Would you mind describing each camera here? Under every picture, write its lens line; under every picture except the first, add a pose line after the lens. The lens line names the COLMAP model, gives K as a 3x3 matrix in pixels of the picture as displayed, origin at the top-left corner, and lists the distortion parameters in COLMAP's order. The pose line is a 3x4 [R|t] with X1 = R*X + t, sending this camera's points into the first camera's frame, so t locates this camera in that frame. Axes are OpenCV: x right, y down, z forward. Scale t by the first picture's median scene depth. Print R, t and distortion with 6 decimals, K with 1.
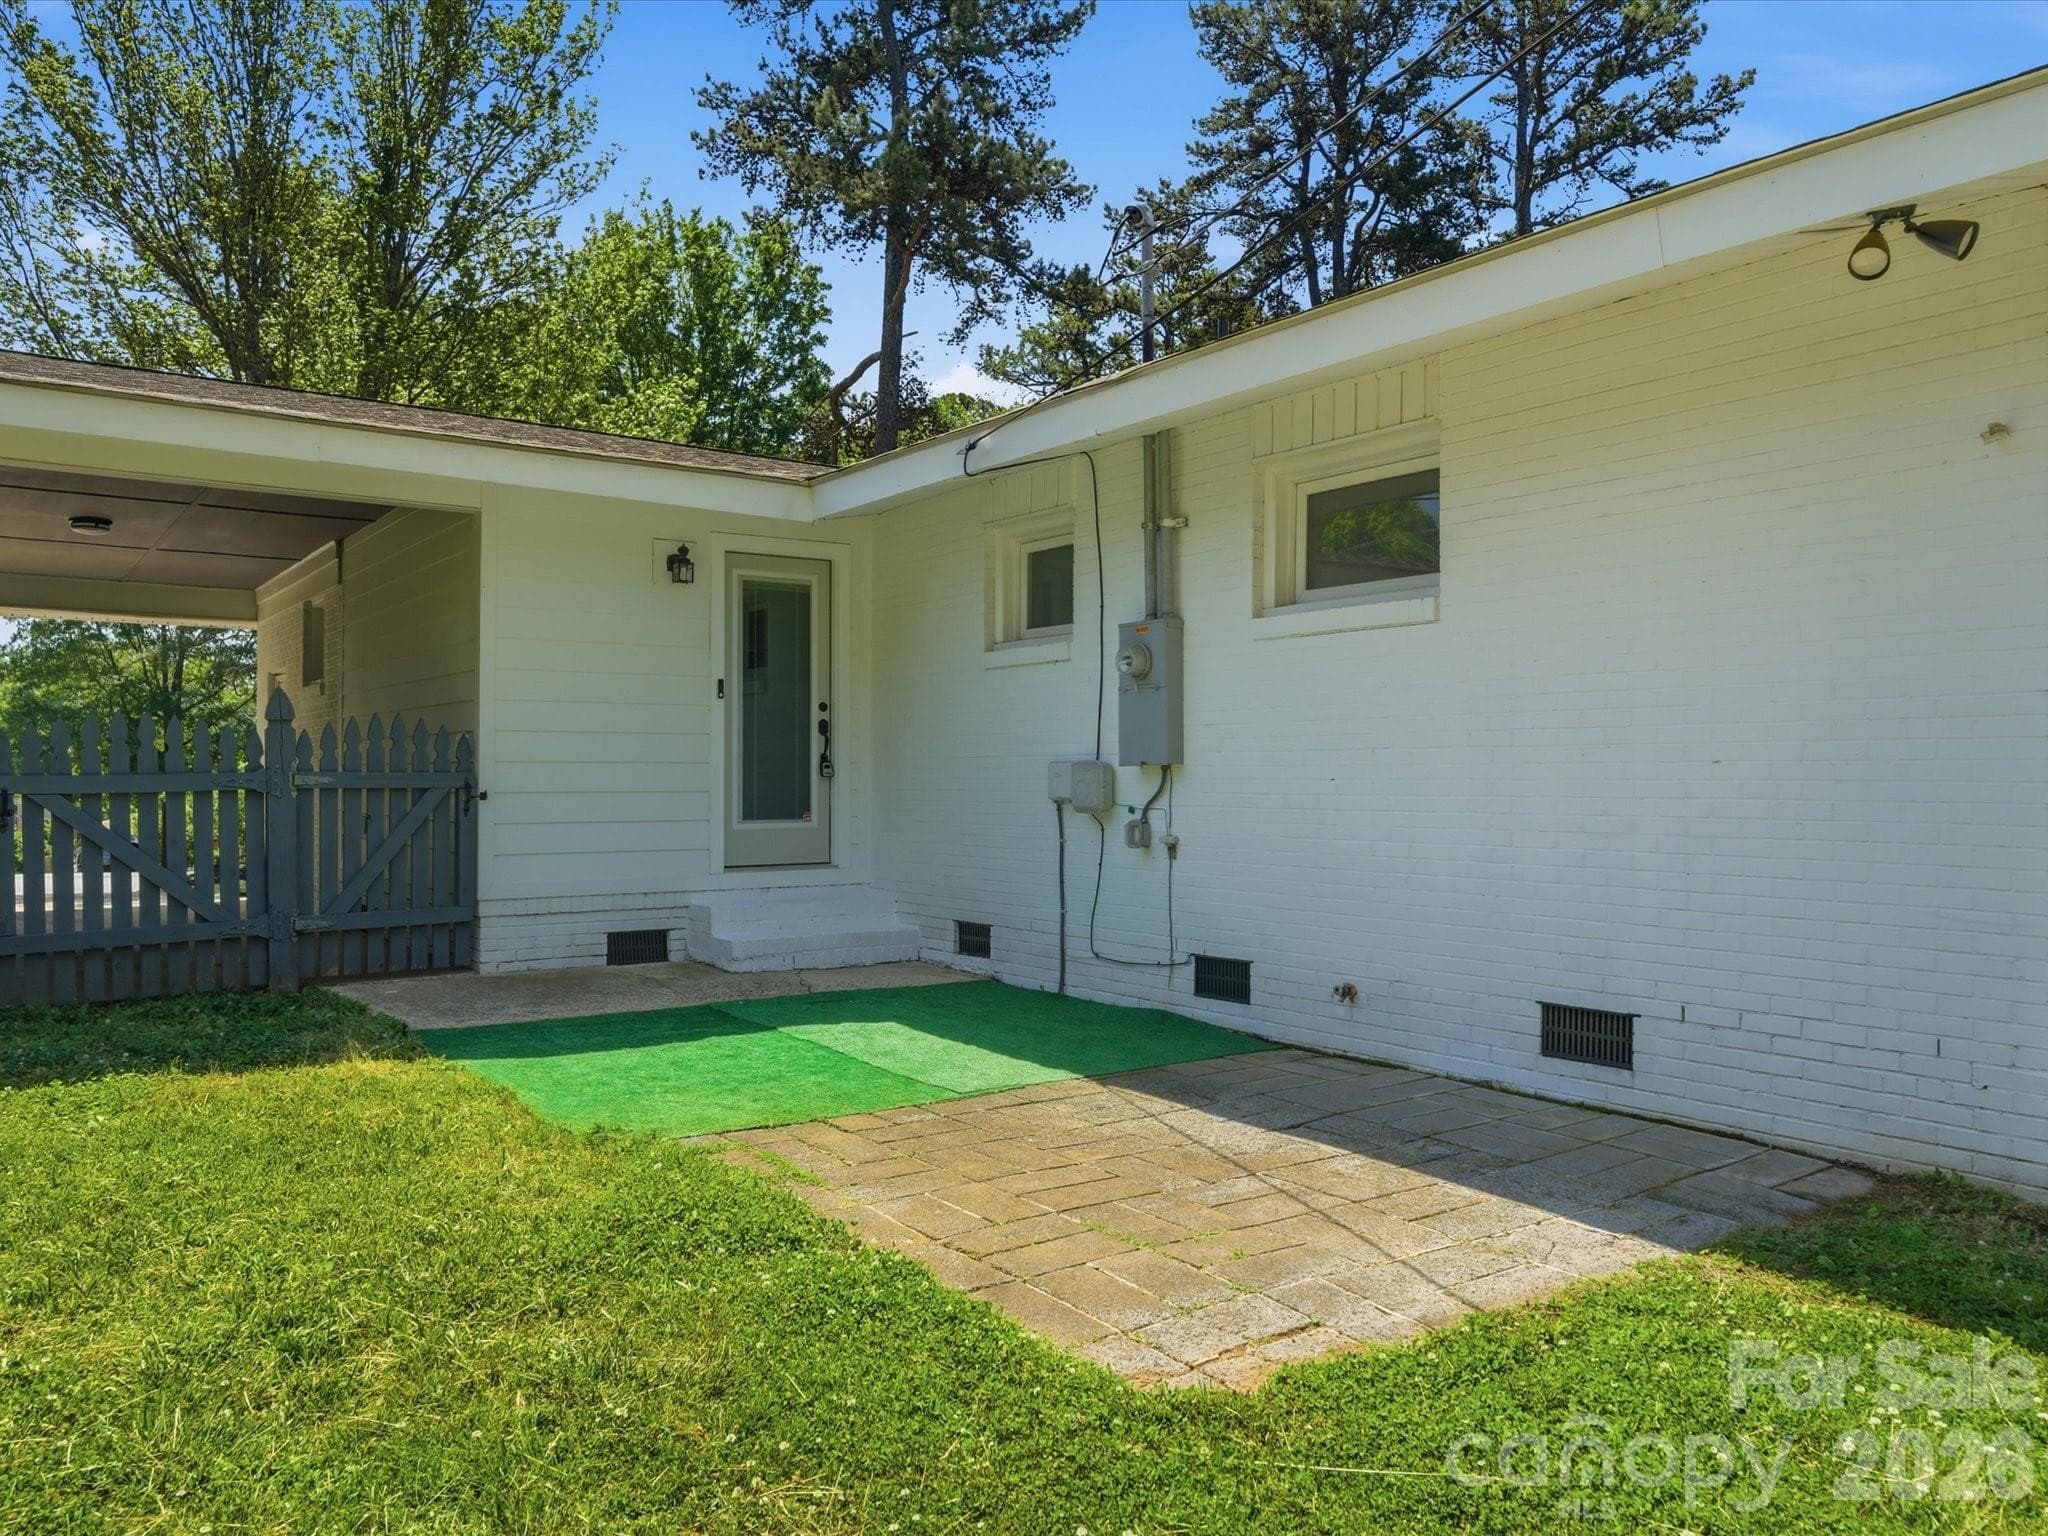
lens RADIAL K [[1431.2, 0, 1029.1], [0, 1431.2, 793.0], [0, 0, 1]] dist [0.002215, -0.097351]
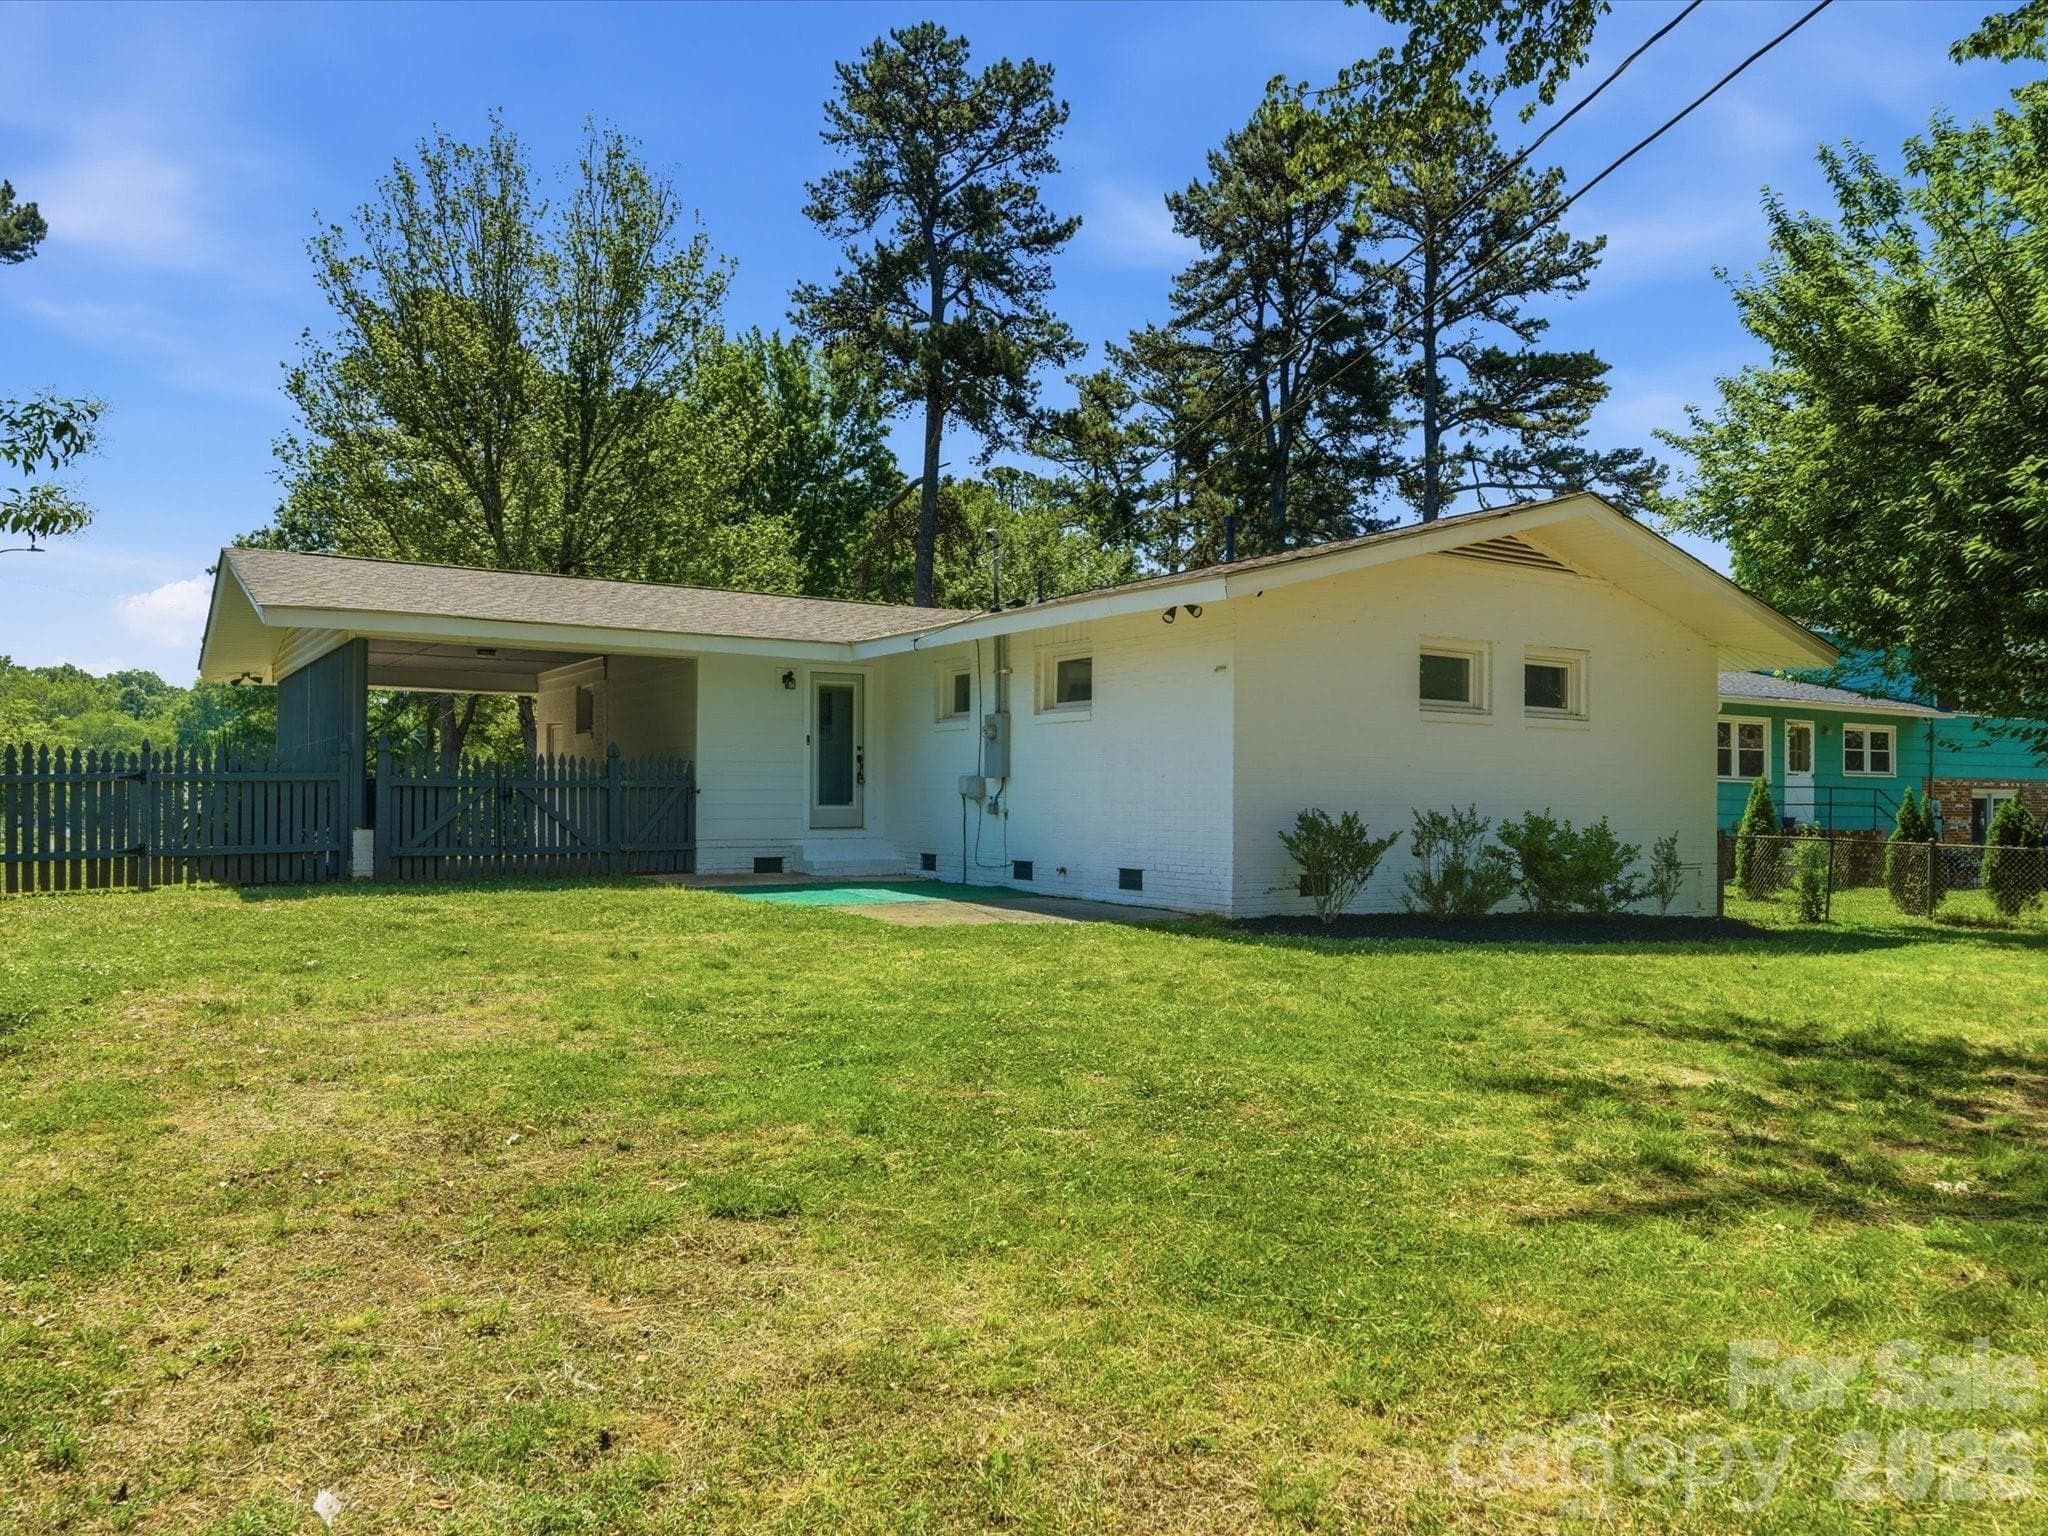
lens RADIAL K [[1552.9, 0, 1024.0], [0, 1552.9, 768.0], [0, 0, 1]] dist [0.002441, 0.003315]
pose [[0.997562, 0.002888, -0.069727, 0.095751], [-0.004921, 0.999567, -0.028994, 0.011682], [0.069613, 0.029267, 0.997145, -0.462872]]
